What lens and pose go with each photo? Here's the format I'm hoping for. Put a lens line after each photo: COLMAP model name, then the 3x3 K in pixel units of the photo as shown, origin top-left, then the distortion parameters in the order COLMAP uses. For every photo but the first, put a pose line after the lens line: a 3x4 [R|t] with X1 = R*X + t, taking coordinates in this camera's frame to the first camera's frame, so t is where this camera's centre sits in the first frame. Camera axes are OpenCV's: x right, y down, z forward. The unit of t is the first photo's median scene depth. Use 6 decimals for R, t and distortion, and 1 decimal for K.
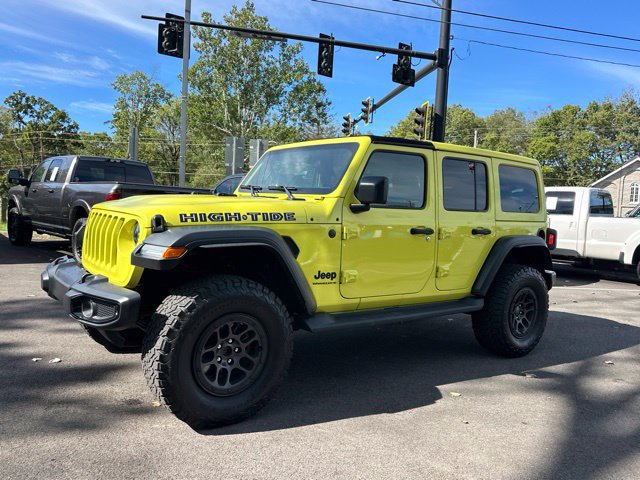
lens RADIAL K [[507.3, 0, 318.2], [0, 507.3, 238.7], [0, 0, 1]] dist [0.085613, -0.124667]
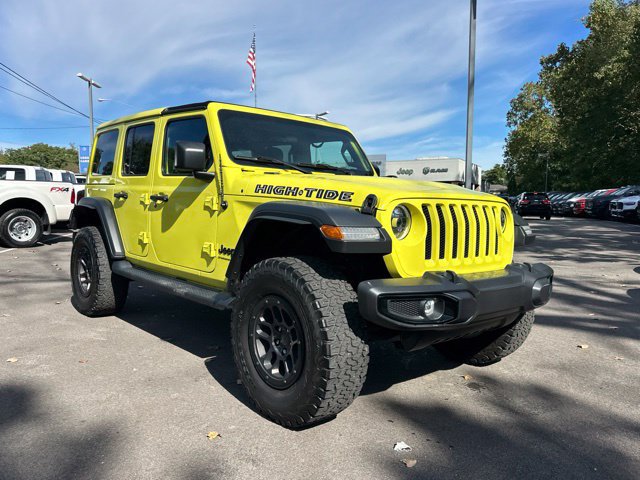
lens RADIAL K [[507.3, 0, 318.2], [0, 507.3, 238.7], [0, 0, 1]] dist [0.085613, -0.124667]
pose [[-0.072171, -0.129678, 0.988926, -0.445152], [0.031503, 0.990721, 0.132213, -0.039765], [-0.996895, 0.040696, -0.067416, 0.464264]]
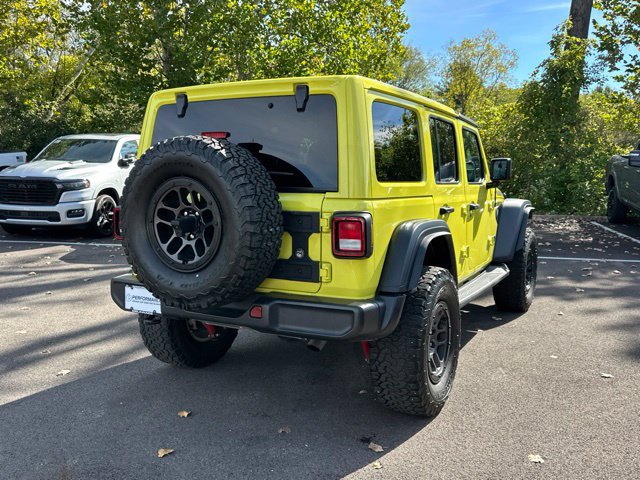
lens RADIAL K [[584.6, 0, 320.0], [0, 584.6, 240.0], [0, 0, 1]] dist [0.118857, -0.198041]
pose [[-0.911202, -0.014212, -0.411716, 0.295292], [-0.080245, 0.986384, 0.143550, -0.053241], [0.404070, 0.163841, -0.899935, 0.946369]]
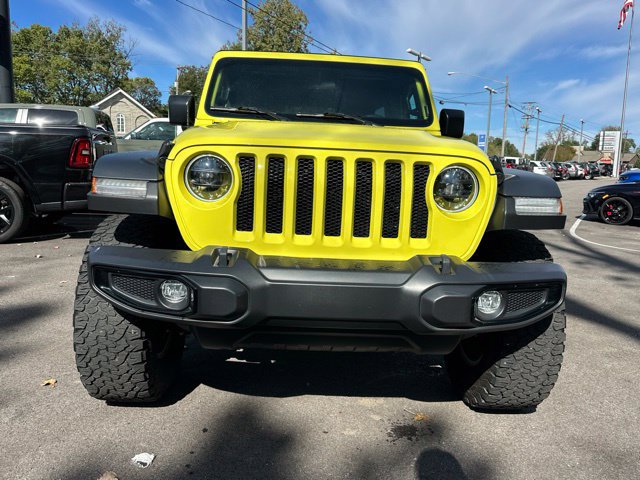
lens RADIAL K [[507.3, 0, 318.2], [0, 507.3, 238.7], [0, 0, 1]] dist [0.085613, -0.124667]
pose [[0.568570, -0.154864, 0.807927, -0.320029], [0.043842, 0.986429, 0.158227, -0.017201], [-0.821466, -0.054542, 0.567643, 0.243889]]
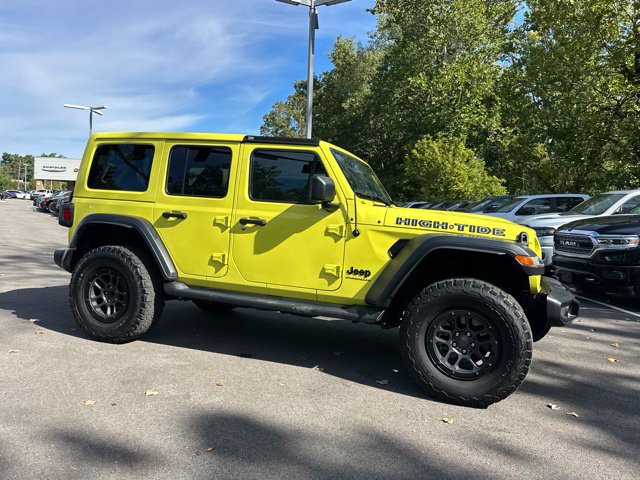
lens RADIAL K [[507.5, 0, 316.4], [0, 507.5, 231.4], [0, 0, 1]] dist [0.143891, -0.275196]
pose [[-0.527315, -0.111500, 0.842322, -0.418810], [-0.035697, 0.993384, 0.109149, -0.063083], [-0.848920, 0.027488, -0.527806, 0.748294]]
